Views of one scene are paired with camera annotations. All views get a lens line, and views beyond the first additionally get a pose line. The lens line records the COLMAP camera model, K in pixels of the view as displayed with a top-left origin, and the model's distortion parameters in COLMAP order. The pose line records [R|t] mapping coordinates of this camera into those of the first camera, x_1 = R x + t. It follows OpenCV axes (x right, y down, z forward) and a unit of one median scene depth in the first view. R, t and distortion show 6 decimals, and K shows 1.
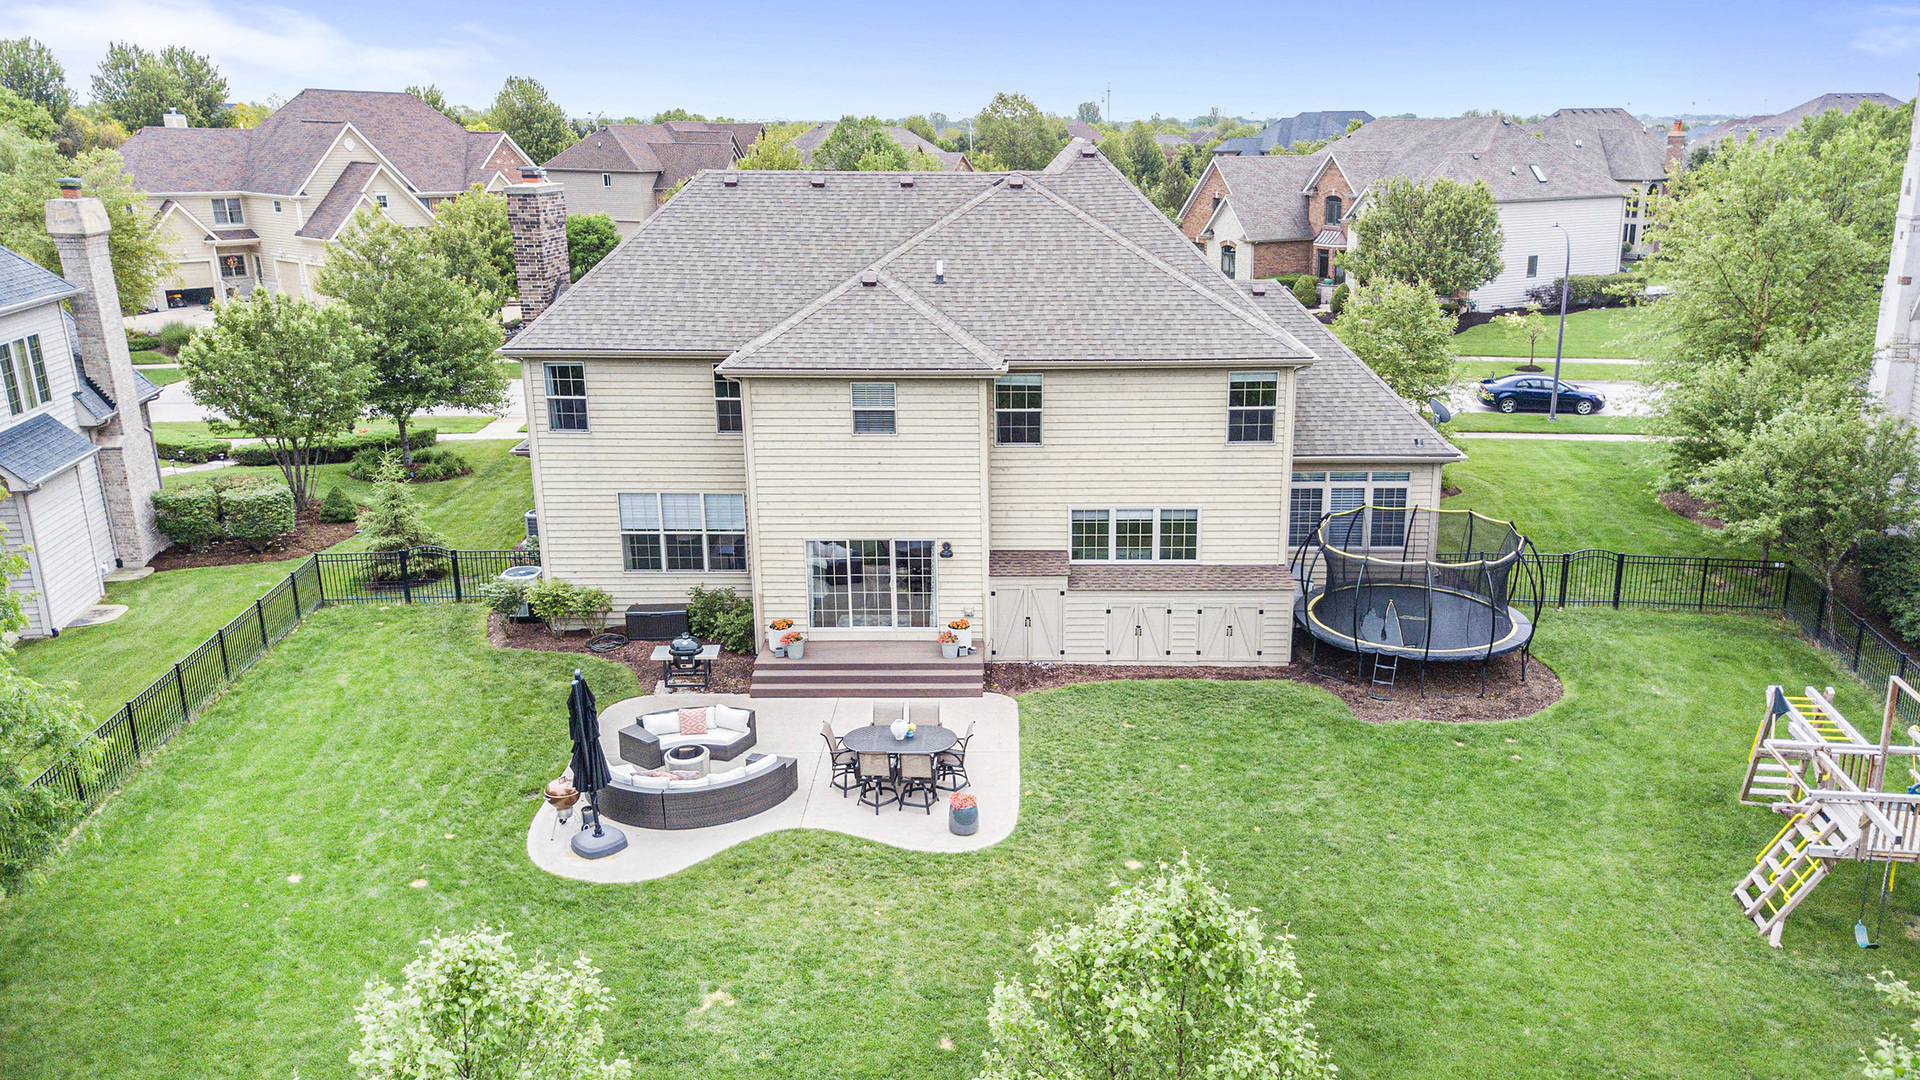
lens RADIAL K [[1481.8, 0, 959.6], [0, 1481.8, 684.4], [0, 0, 1]] dist [0.091370, -0.071205]
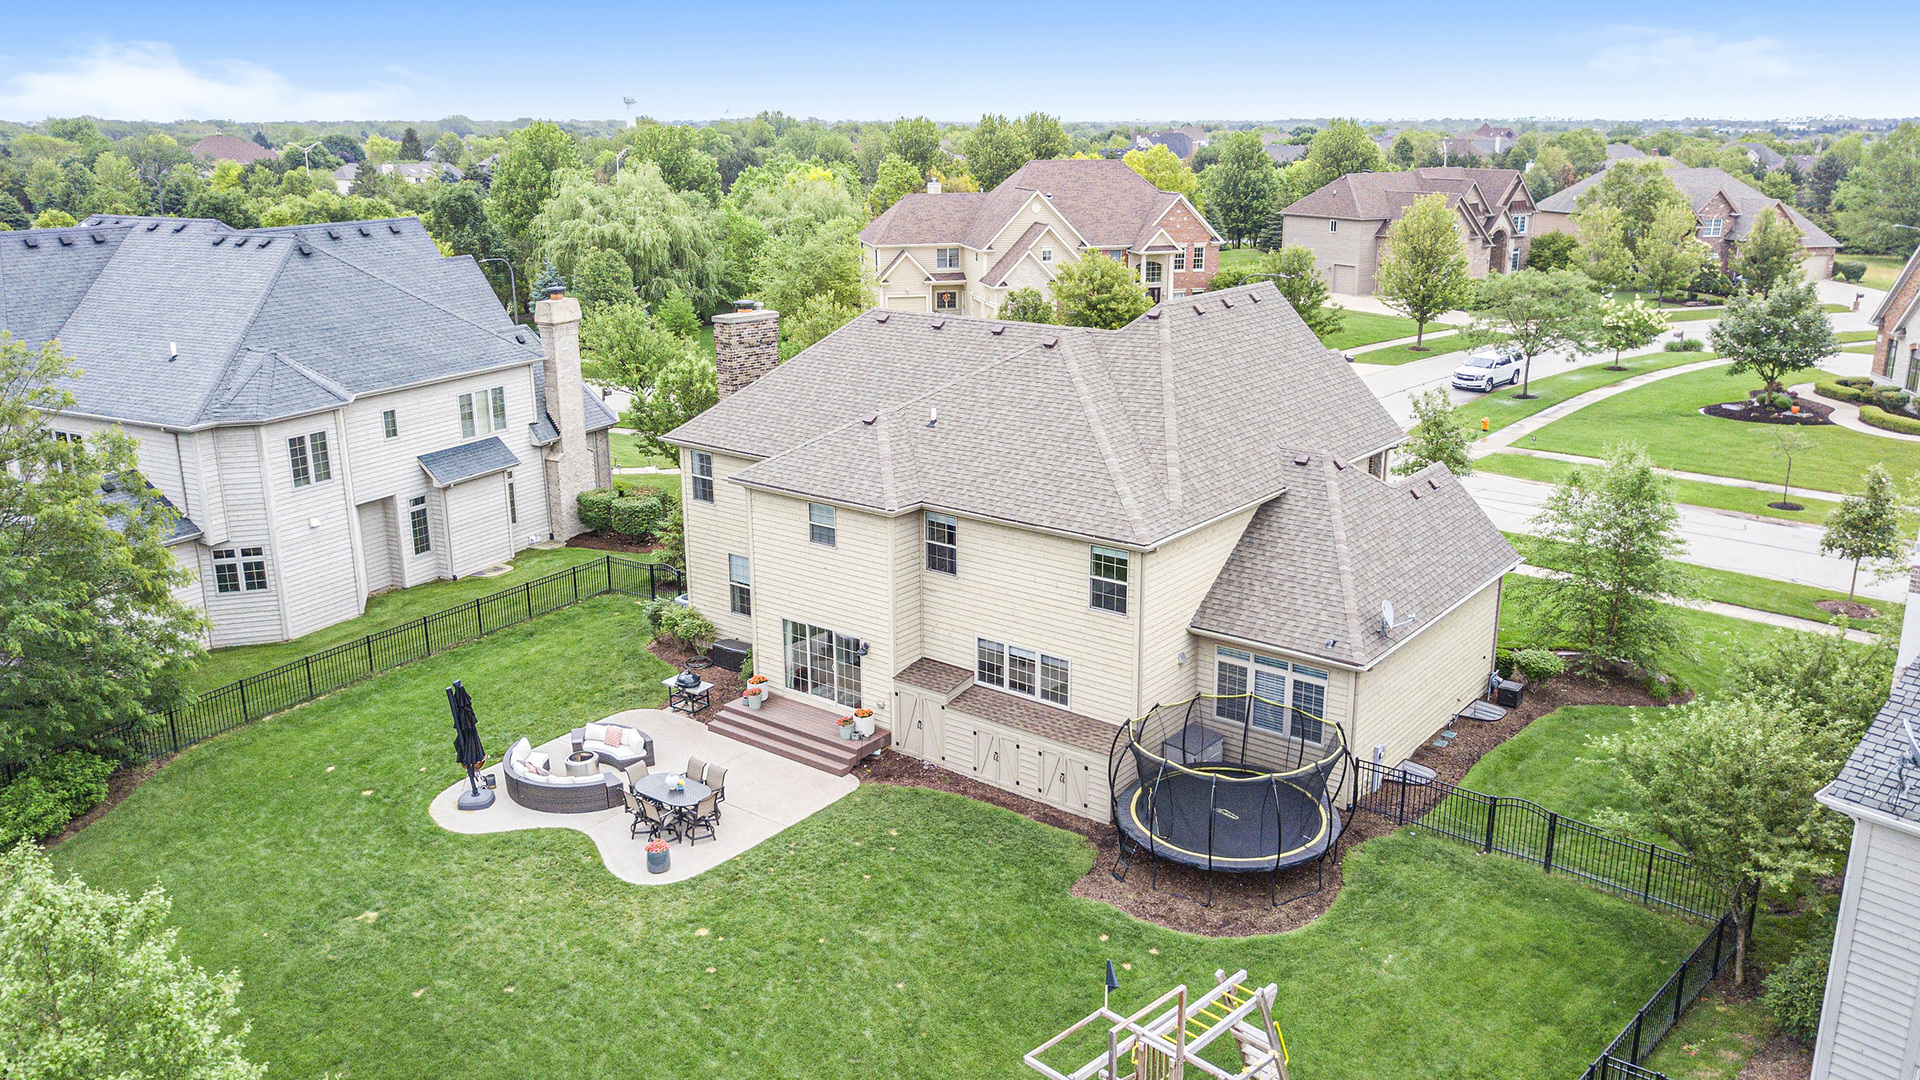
lens RADIAL K [[1513.4, 0, 960.0], [0, 1513.4, 540.0], [0, 0, 1]] dist [-0.000482, -0.001735]
pose [[0.800960, 0.171236, -0.573708, 0.716367], [-0.220908, 0.975140, -0.017359, -0.167303], [0.556473, 0.140641, 0.818876, 0.036270]]
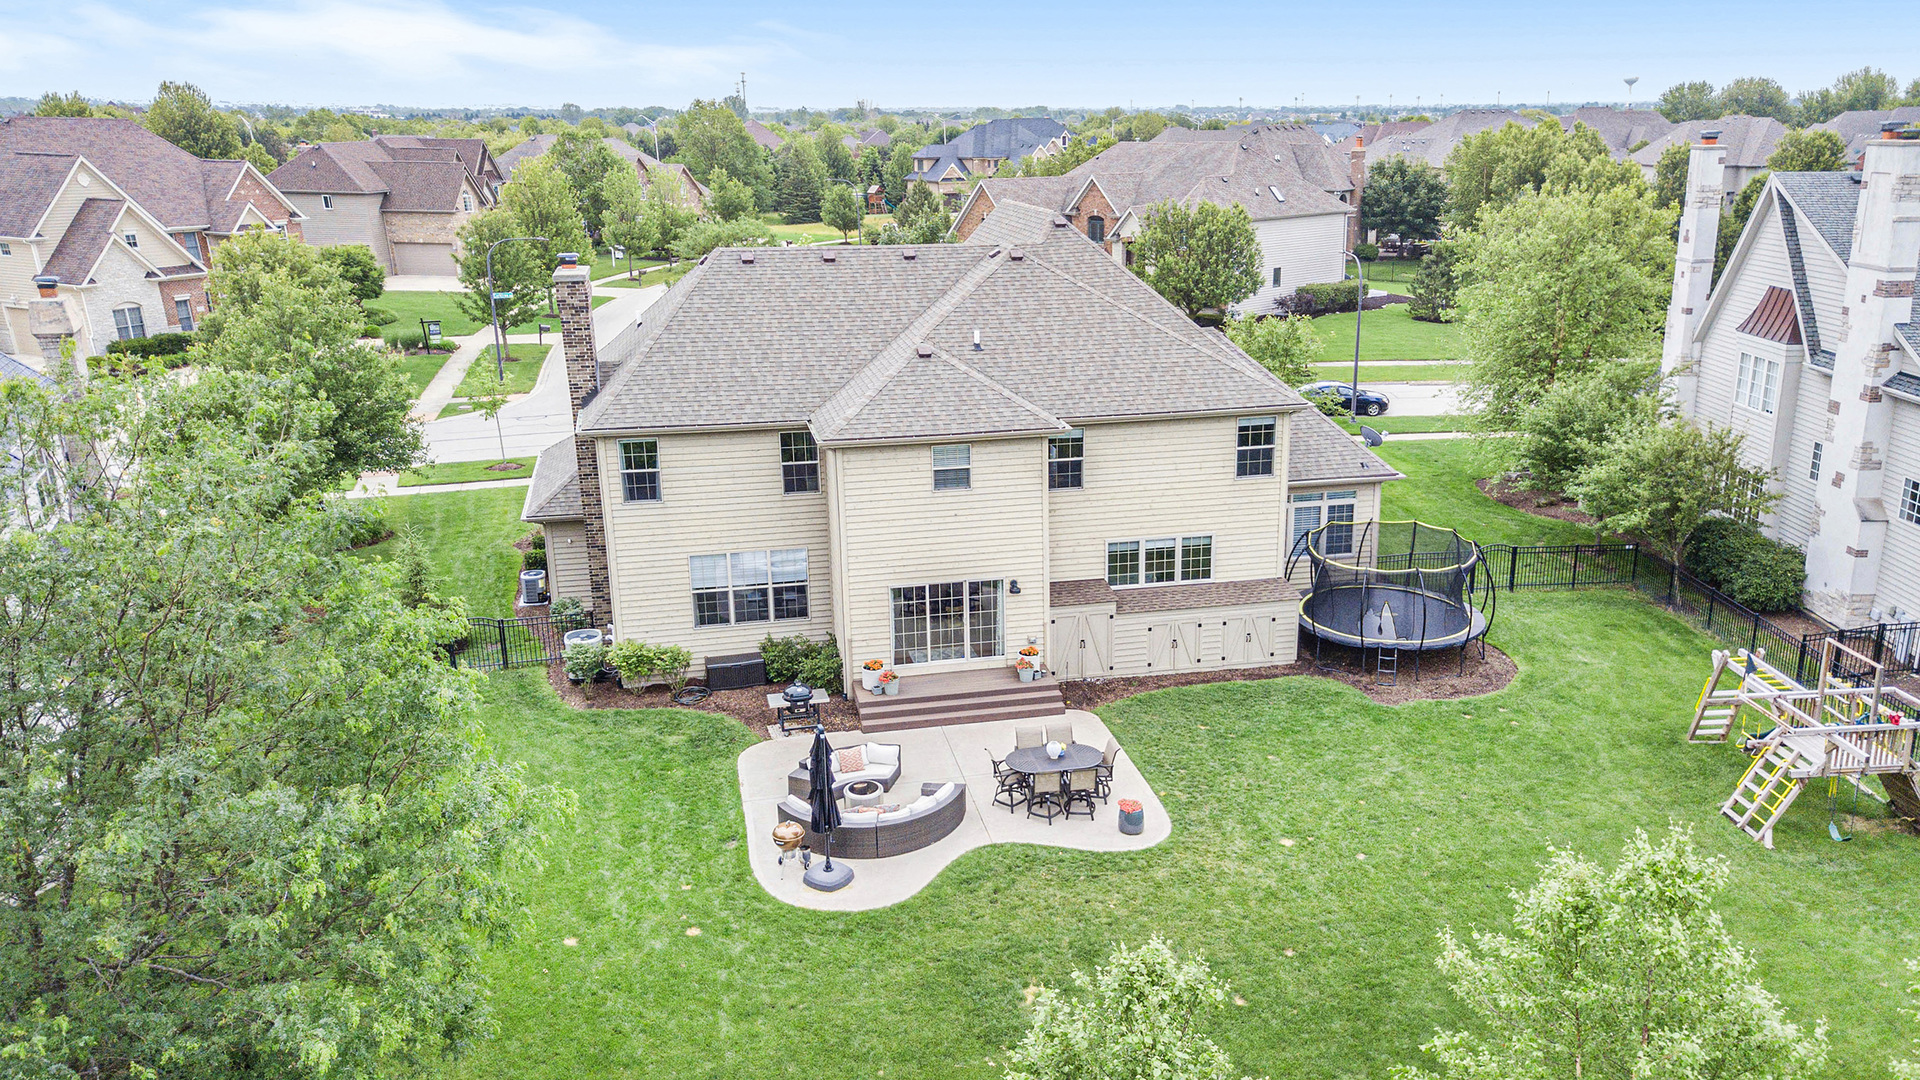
lens RADIAL K [[1503.1, 0, 958.9], [0, 1503.1, 695.4], [0, 0, 1]] dist [0.044221, 0.006838]
pose [[0.973214, -0.090357, 0.211402, -0.292202], [0.087944, 0.995908, 0.020809, -0.035121], [-0.212418, -0.001660, 0.977178, -0.107481]]
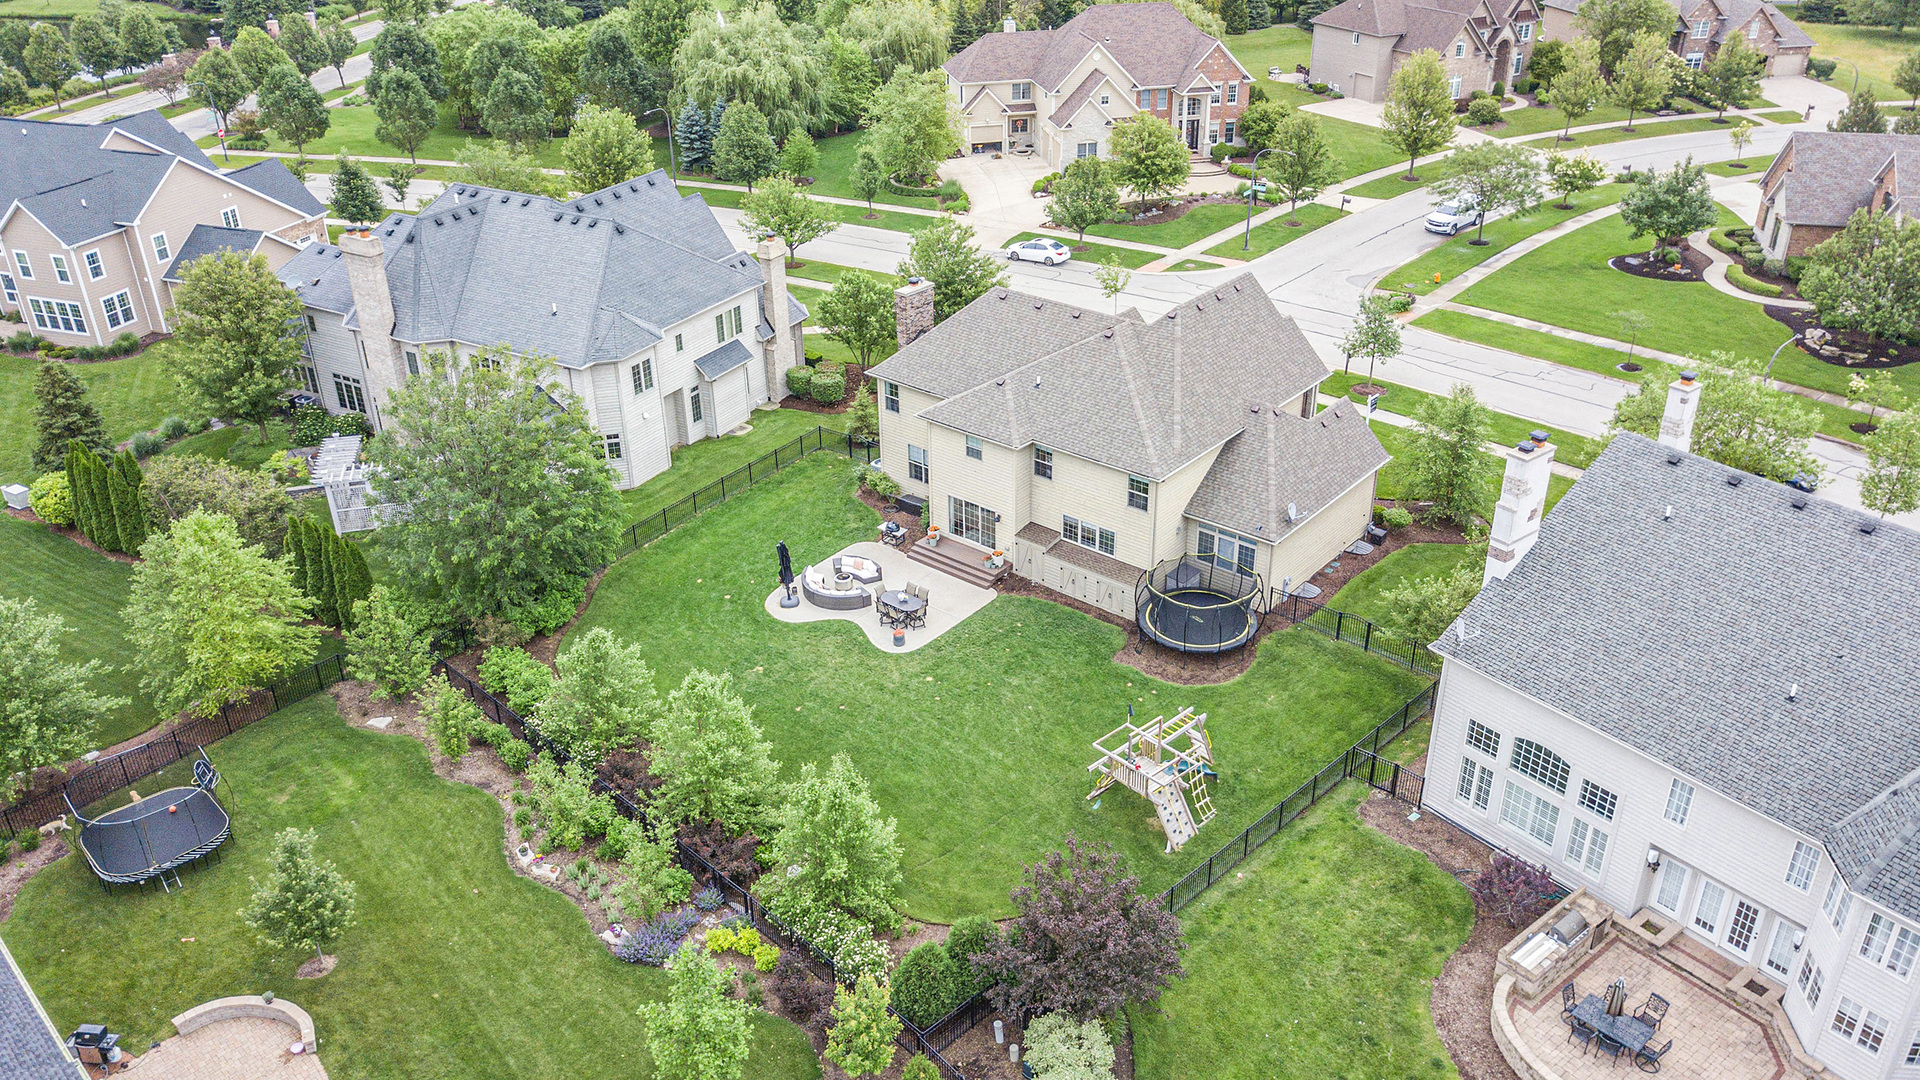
lens RADIAL K [[1537.7, 0, 950.1], [0, 1537.7, 565.5], [0, 0, 1]] dist [0.236668, -0.649705]
pose [[0.783194, 0.305317, -0.541654, 1.115516], [-0.221287, 0.950970, 0.216072, -0.471216], [0.581067, -0.049366, 0.812357, -0.800868]]
